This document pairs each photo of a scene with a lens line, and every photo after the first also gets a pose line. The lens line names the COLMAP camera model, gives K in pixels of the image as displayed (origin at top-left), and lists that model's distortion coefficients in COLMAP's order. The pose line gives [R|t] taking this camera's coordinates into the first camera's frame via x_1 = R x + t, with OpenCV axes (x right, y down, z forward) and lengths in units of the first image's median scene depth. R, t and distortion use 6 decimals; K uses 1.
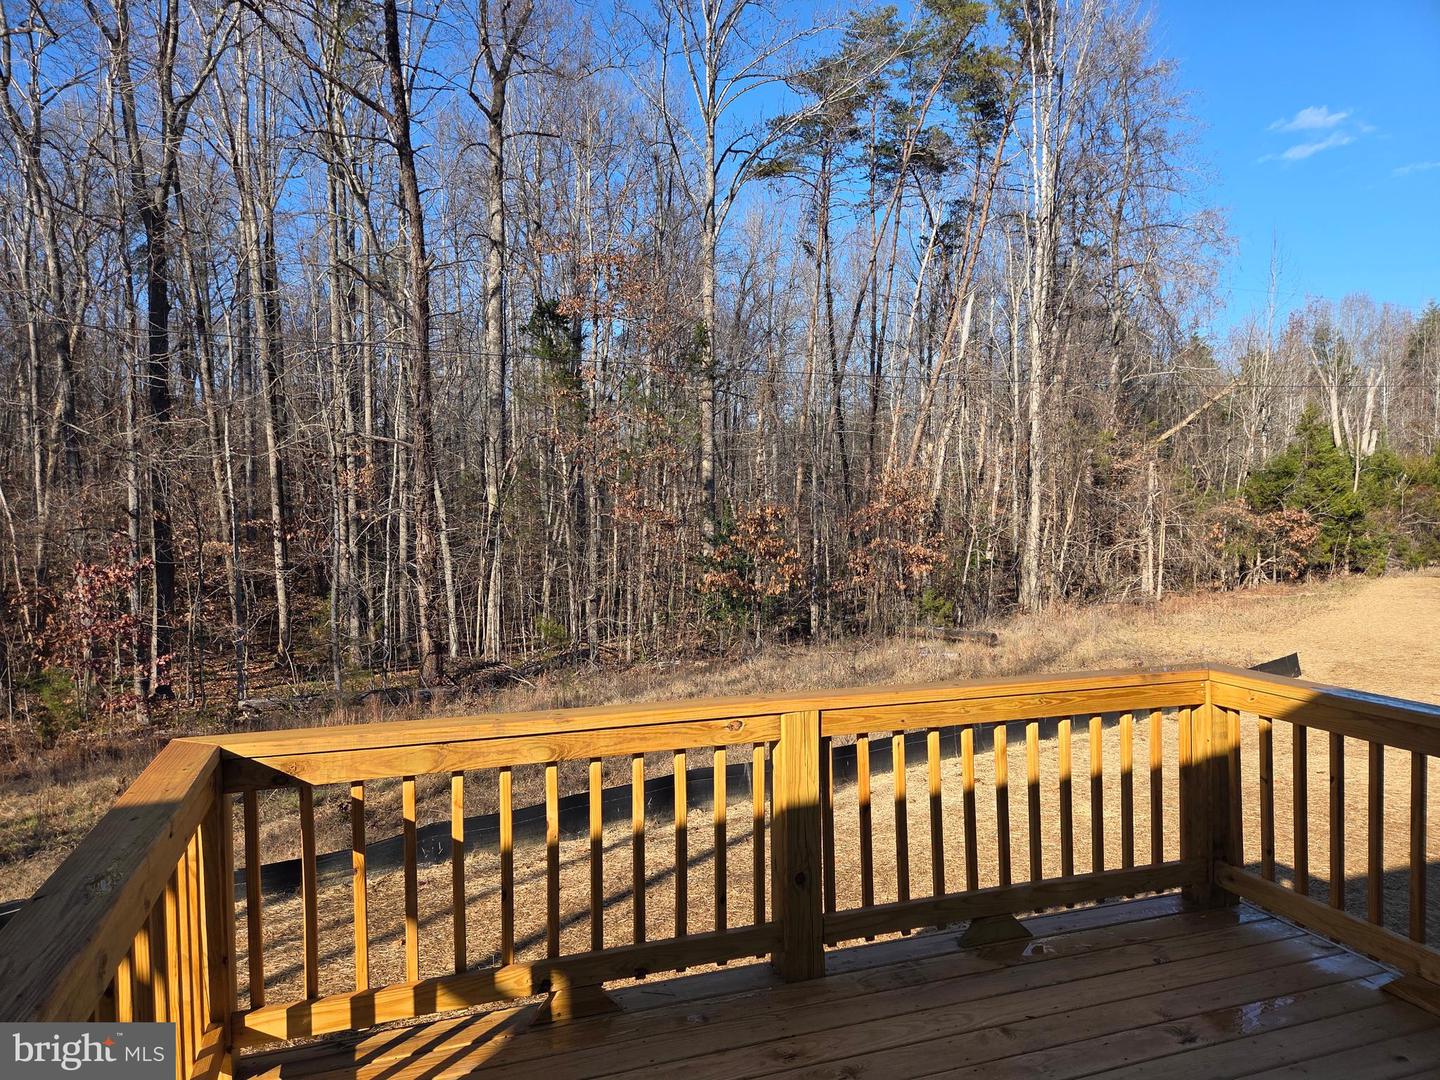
lens RADIAL K [[957.0, 0, 720.0], [0, 957.0, 540.0], [0, 0, 1]] dist [0.065261, -0.050215]
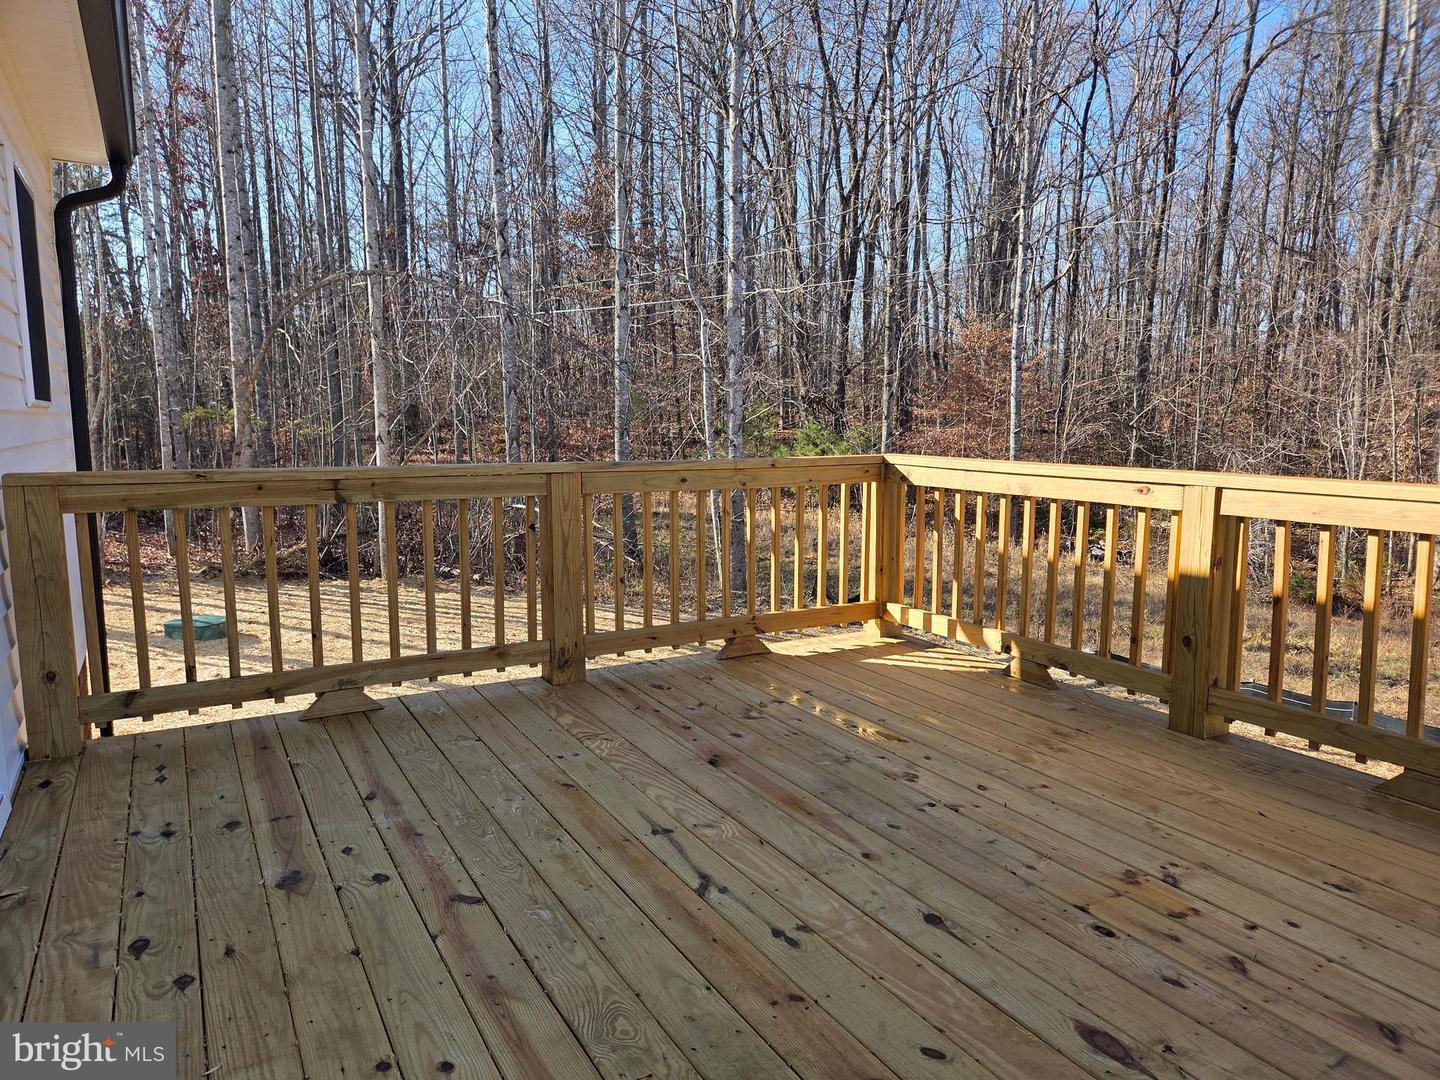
lens RADIAL K [[957.0, 0, 720.0], [0, 957.0, 540.0], [0, 0, 1]] dist [0.065261, -0.050215]
pose [[0.175198, 0.134958, -0.975240, 1.130220], [-0.022602, 0.990851, 0.133058, 0.117927], [0.984274, -0.001269, 0.176645, 0.326184]]
